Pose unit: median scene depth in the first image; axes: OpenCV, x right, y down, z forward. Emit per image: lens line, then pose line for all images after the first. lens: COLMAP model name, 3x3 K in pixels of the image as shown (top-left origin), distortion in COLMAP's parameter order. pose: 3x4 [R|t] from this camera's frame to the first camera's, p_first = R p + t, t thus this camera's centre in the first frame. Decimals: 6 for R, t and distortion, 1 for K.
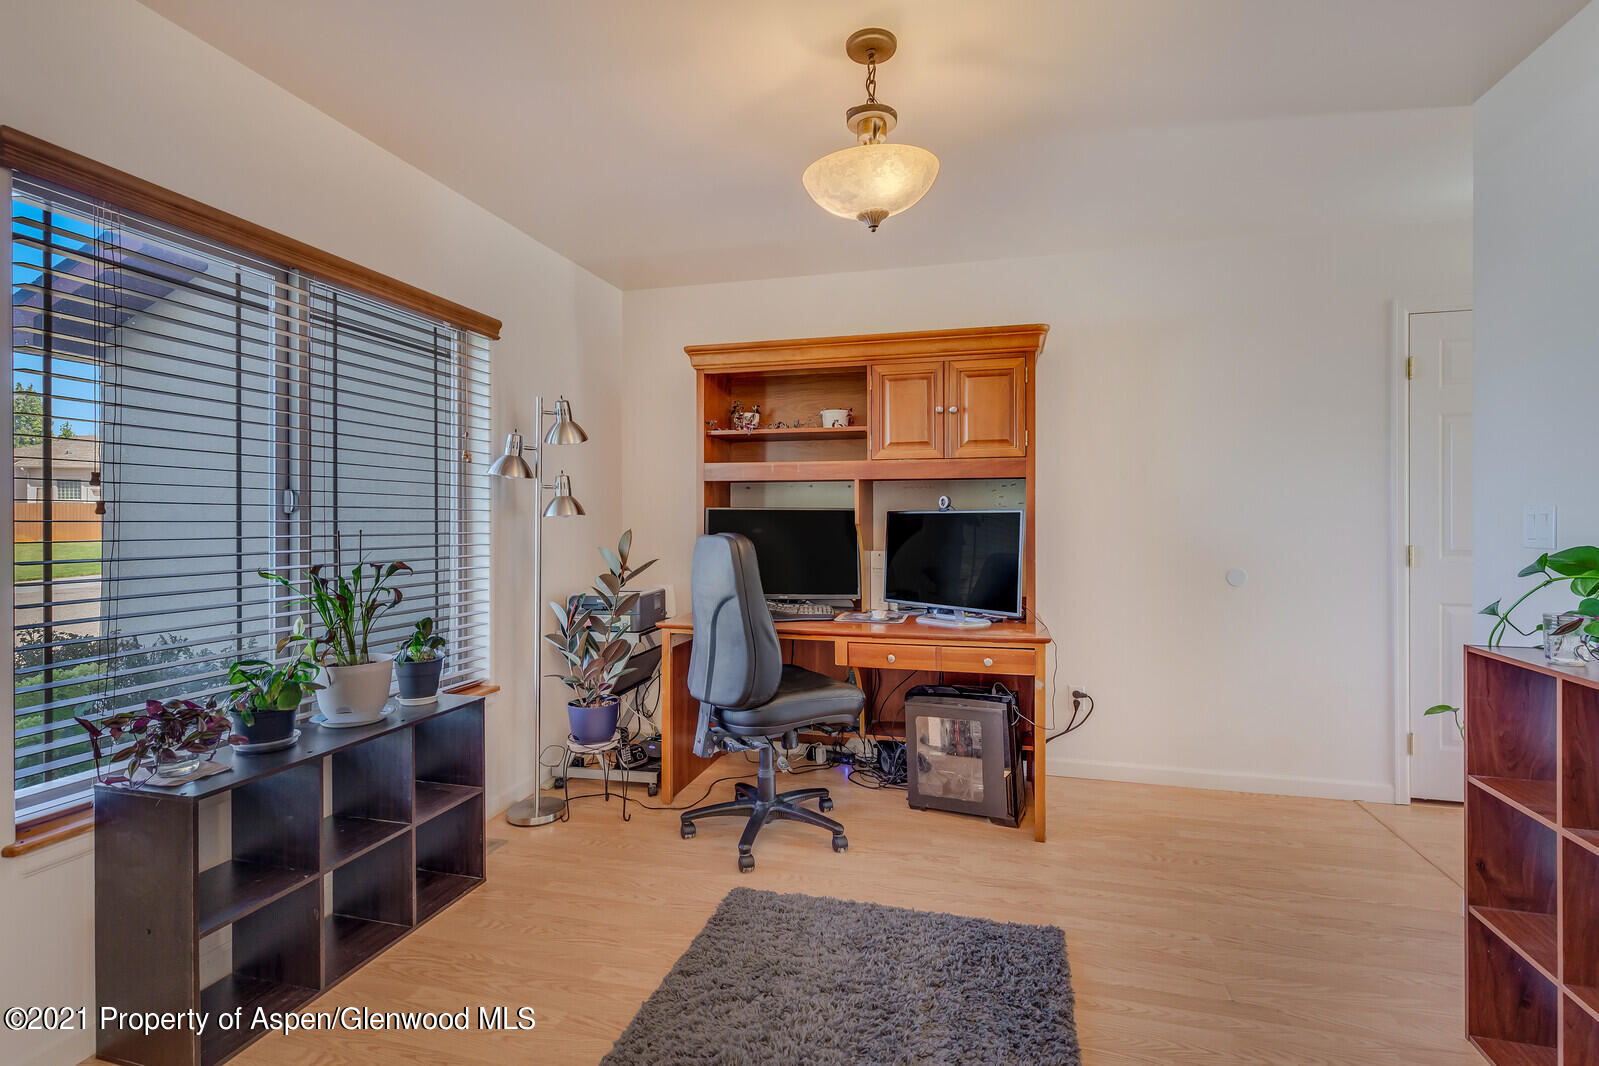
lens RADIAL K [[734.4, 0, 813.5], [0, 734.4, 520.1], [0, 0, 1]] dist [0.006443, -0.000927]
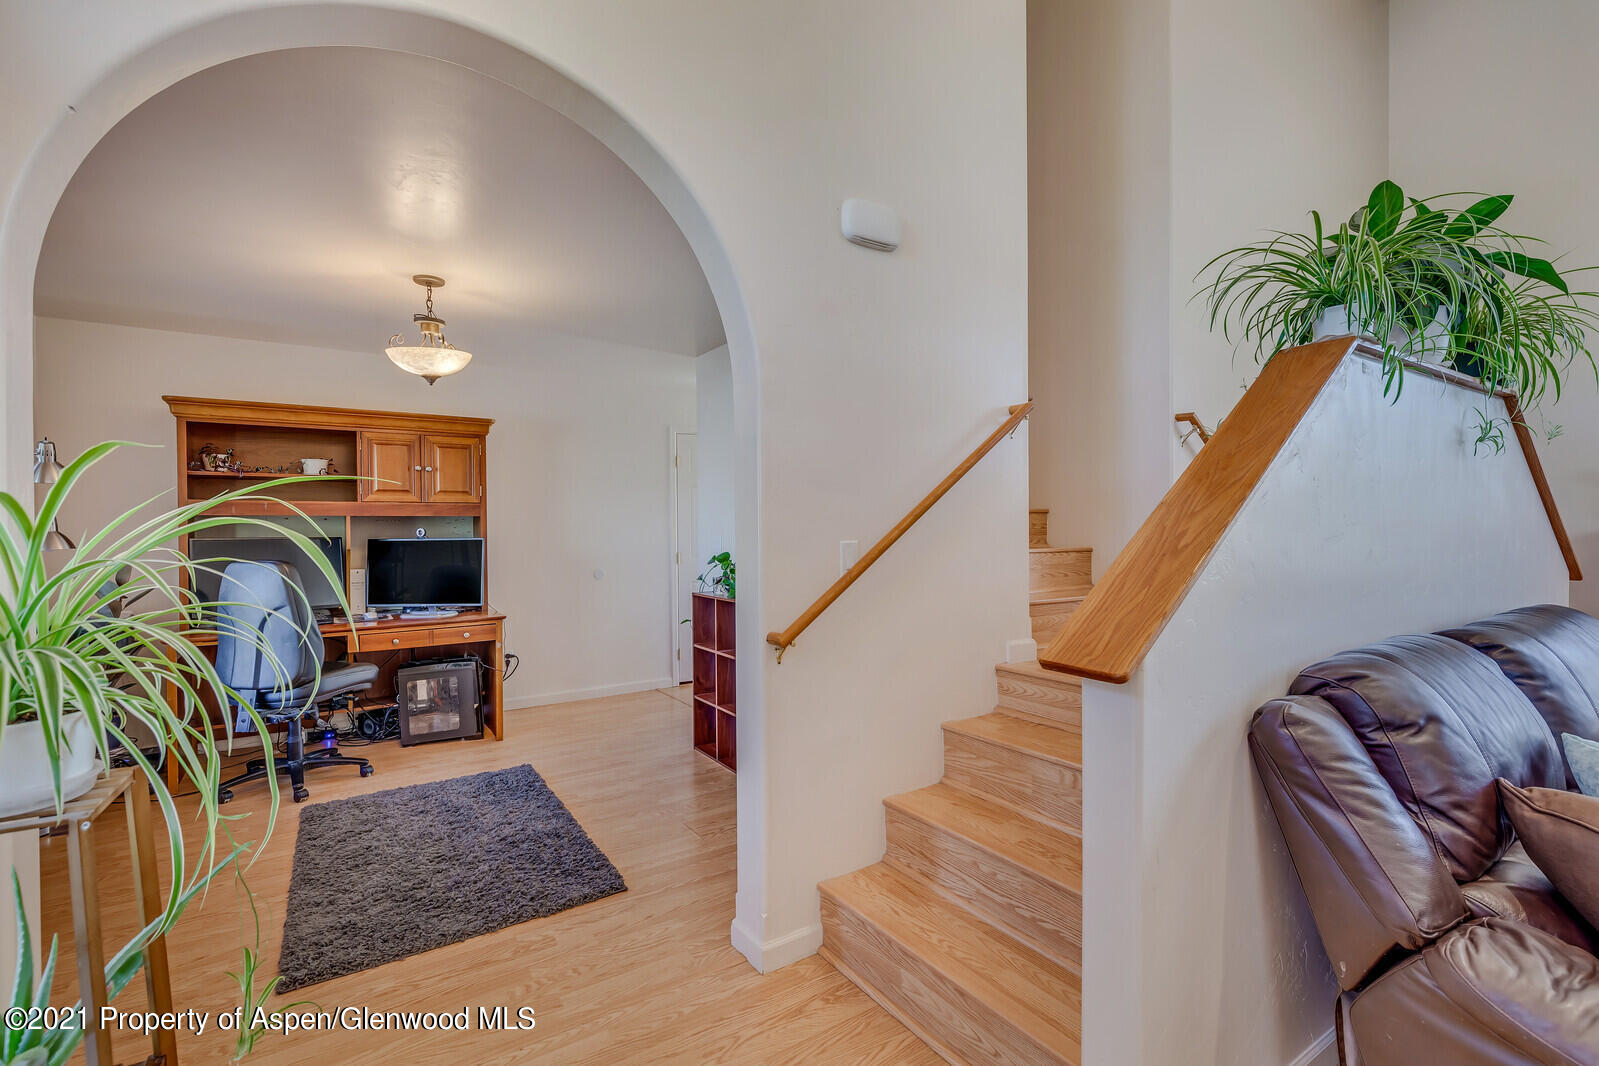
lens RADIAL K [[734.4, 0, 807.4], [0, 734.4, 530.6], [0, 0, 1]] dist [0.006443, -0.000927]
pose [[0.665498, -0.009862, 0.746335, -0.430642], [0.010816, 0.999935, 0.003568, -0.027846], [-0.746321, 0.005698, 0.665561, -0.572338]]
